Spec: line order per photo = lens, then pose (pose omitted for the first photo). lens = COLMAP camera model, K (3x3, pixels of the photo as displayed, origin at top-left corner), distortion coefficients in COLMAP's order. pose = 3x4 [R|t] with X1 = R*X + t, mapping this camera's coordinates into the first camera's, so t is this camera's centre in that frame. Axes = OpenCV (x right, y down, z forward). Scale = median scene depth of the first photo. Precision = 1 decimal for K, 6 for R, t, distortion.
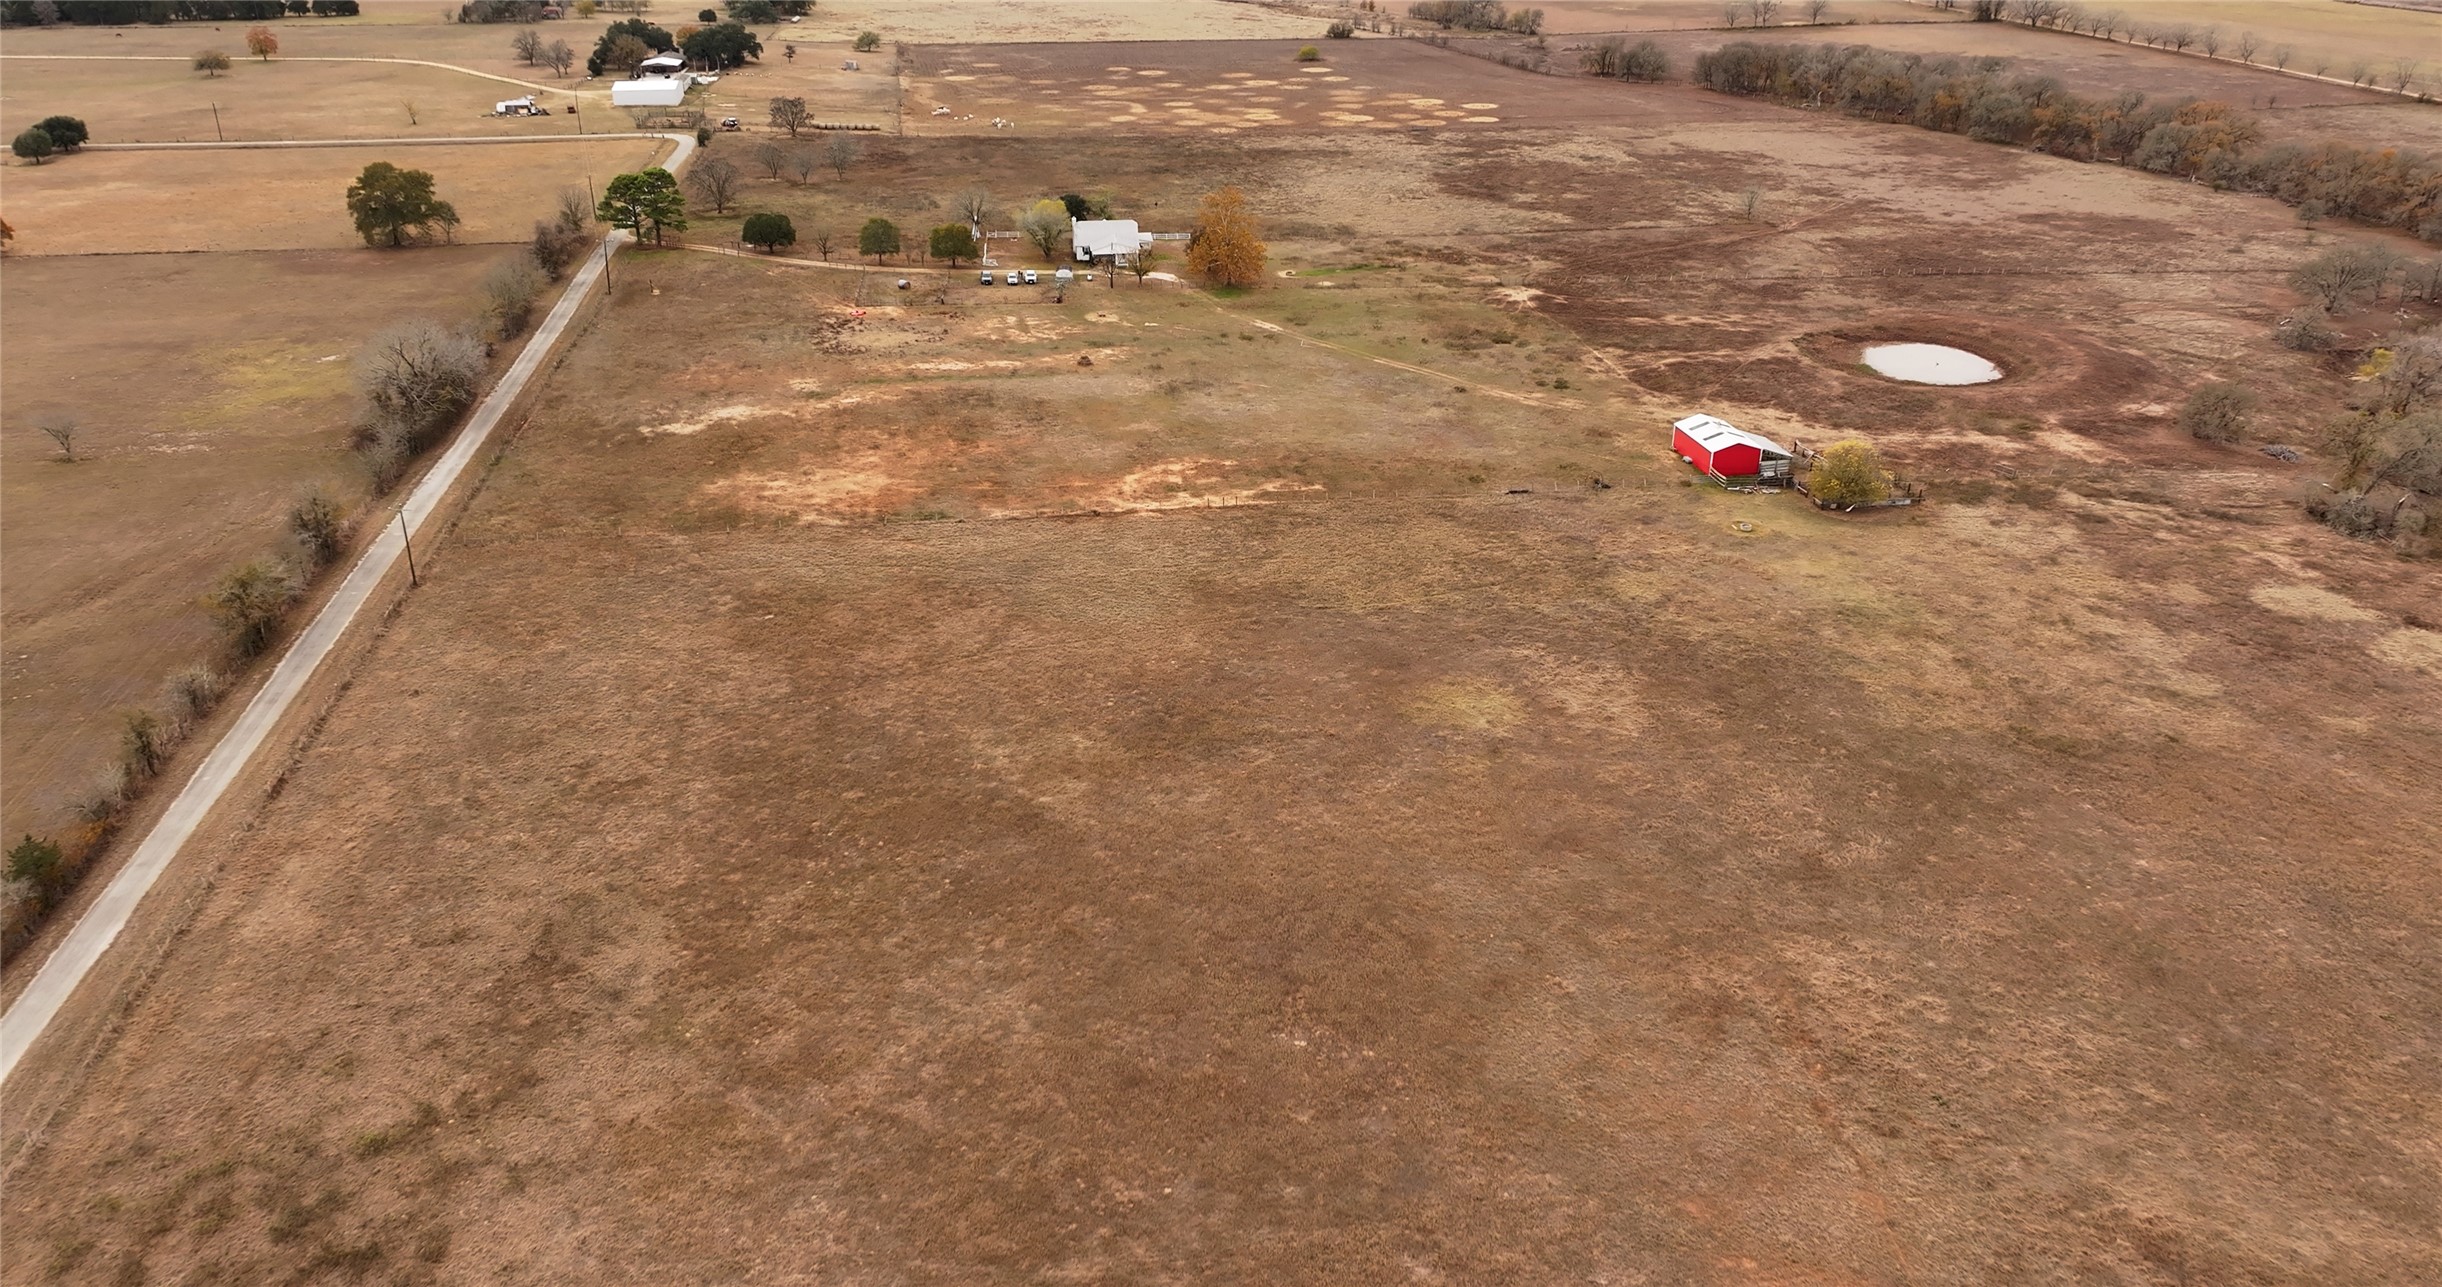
lens RADIAL K [[1694.1, 0, 1221.0], [0, 1694.1, 643.5], [0, 0, 1]] dist [0.017866, 0.001131]
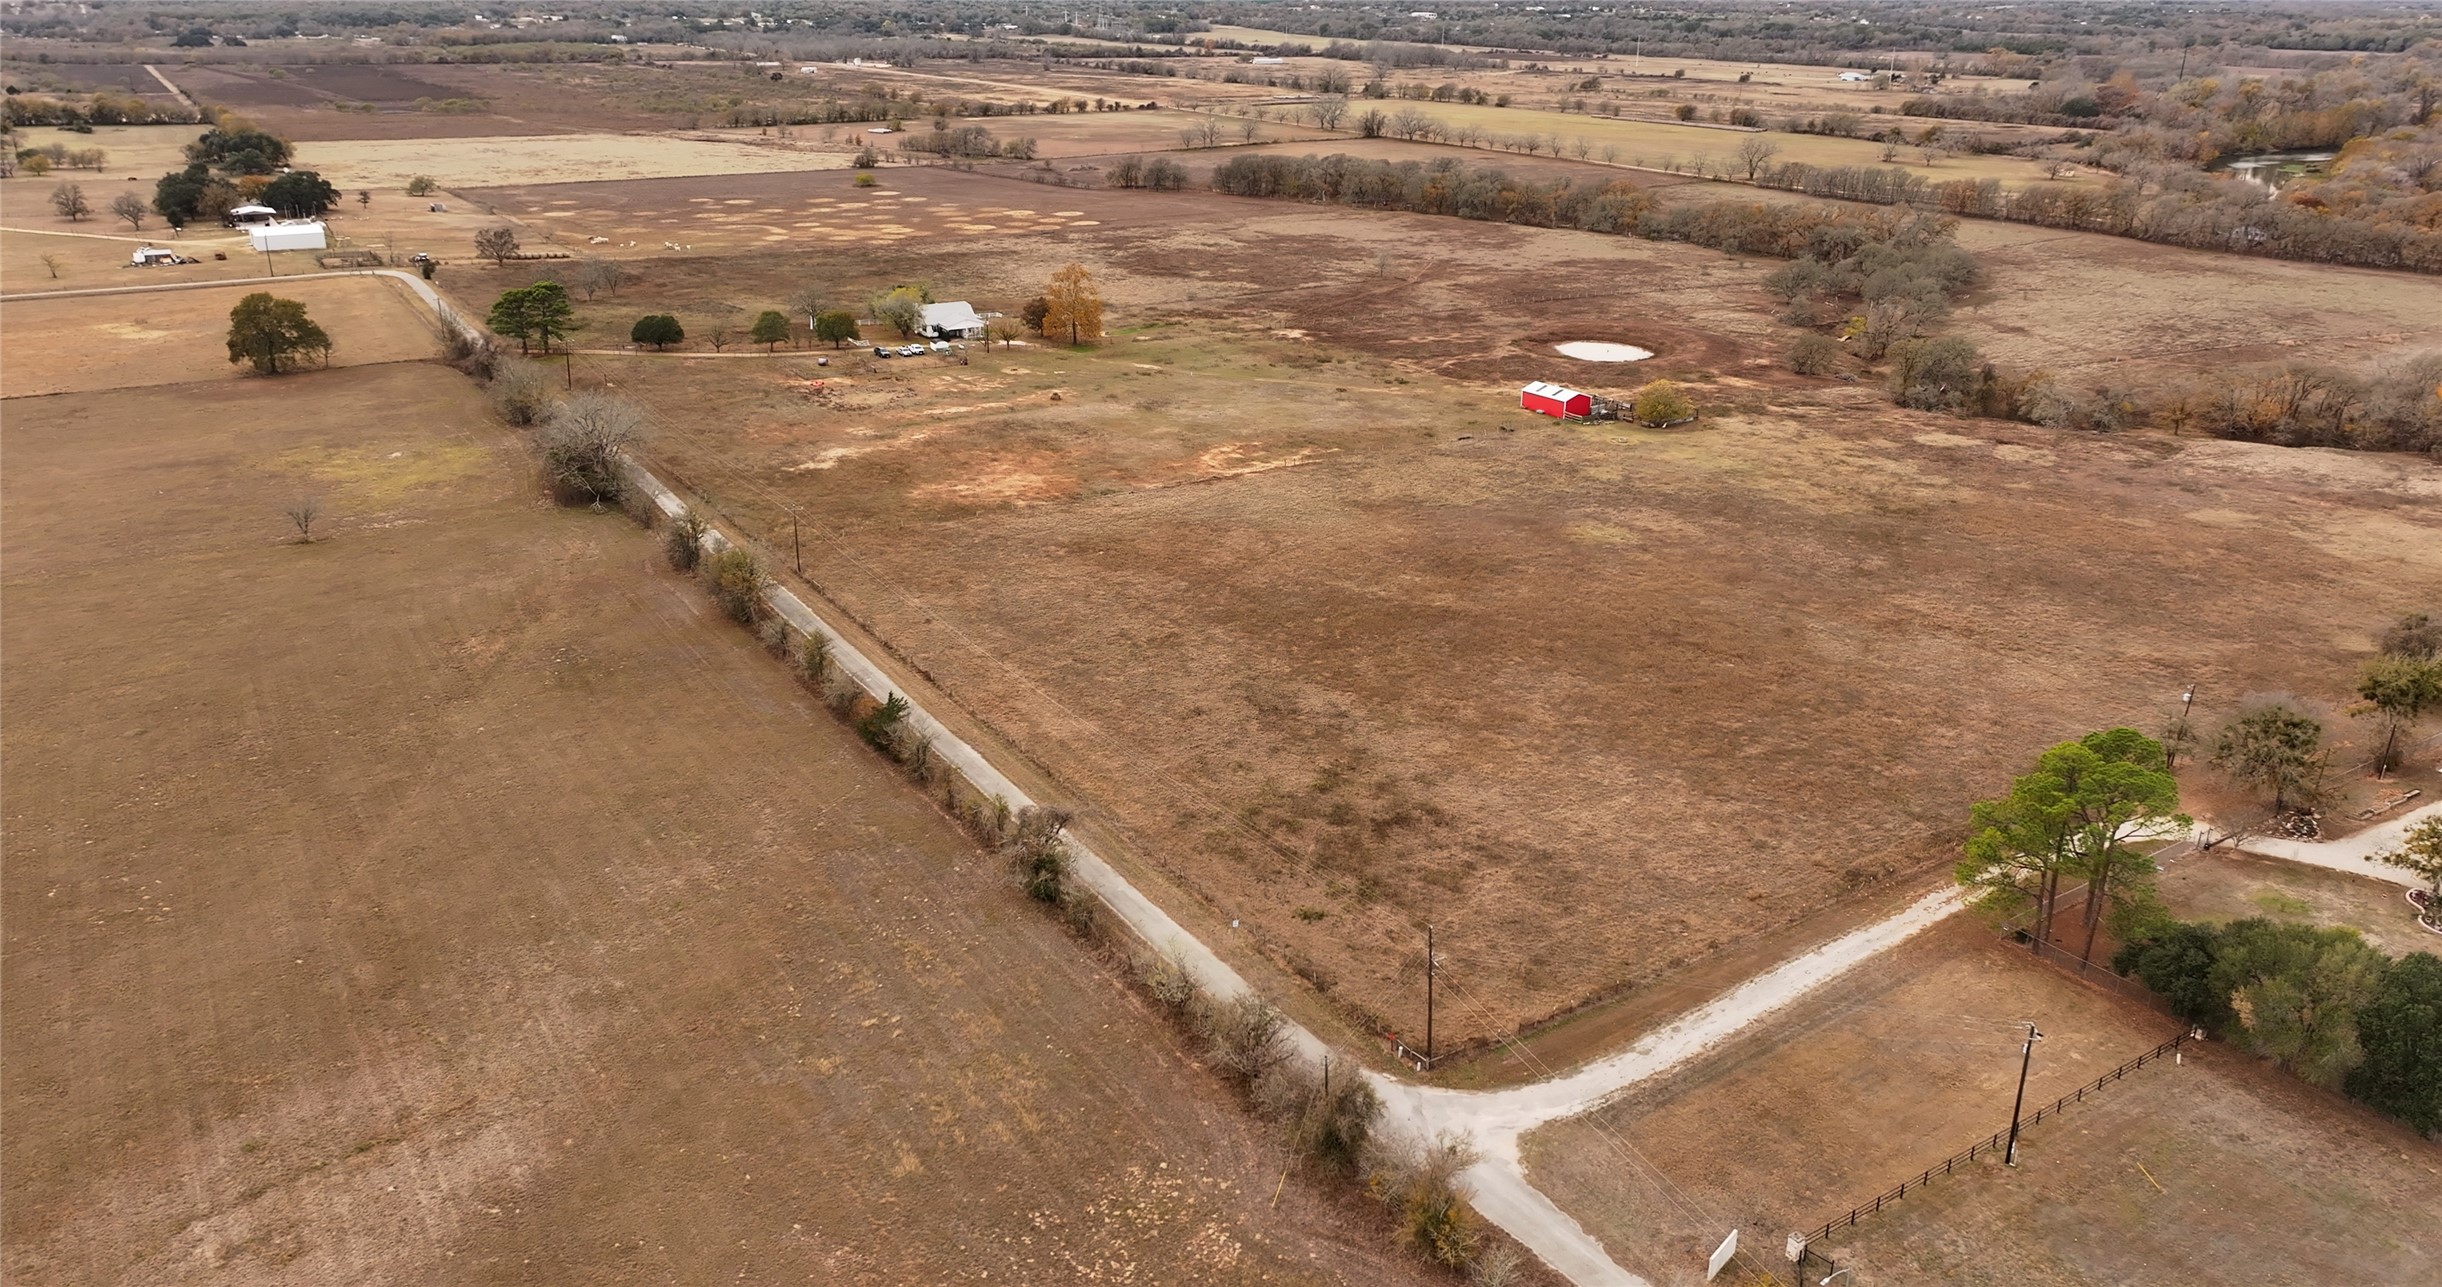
lens RADIAL K [[1694.1, 0, 1221.0], [0, 1694.1, 643.5], [0, 0, 1]] dist [0.017866, 0.001131]
pose [[0.916820, -0.142525, 0.372997, -0.369417], [0.170741, 0.984353, -0.043548, 0.069536], [-0.360954, 0.103611, 0.926810, -0.142813]]
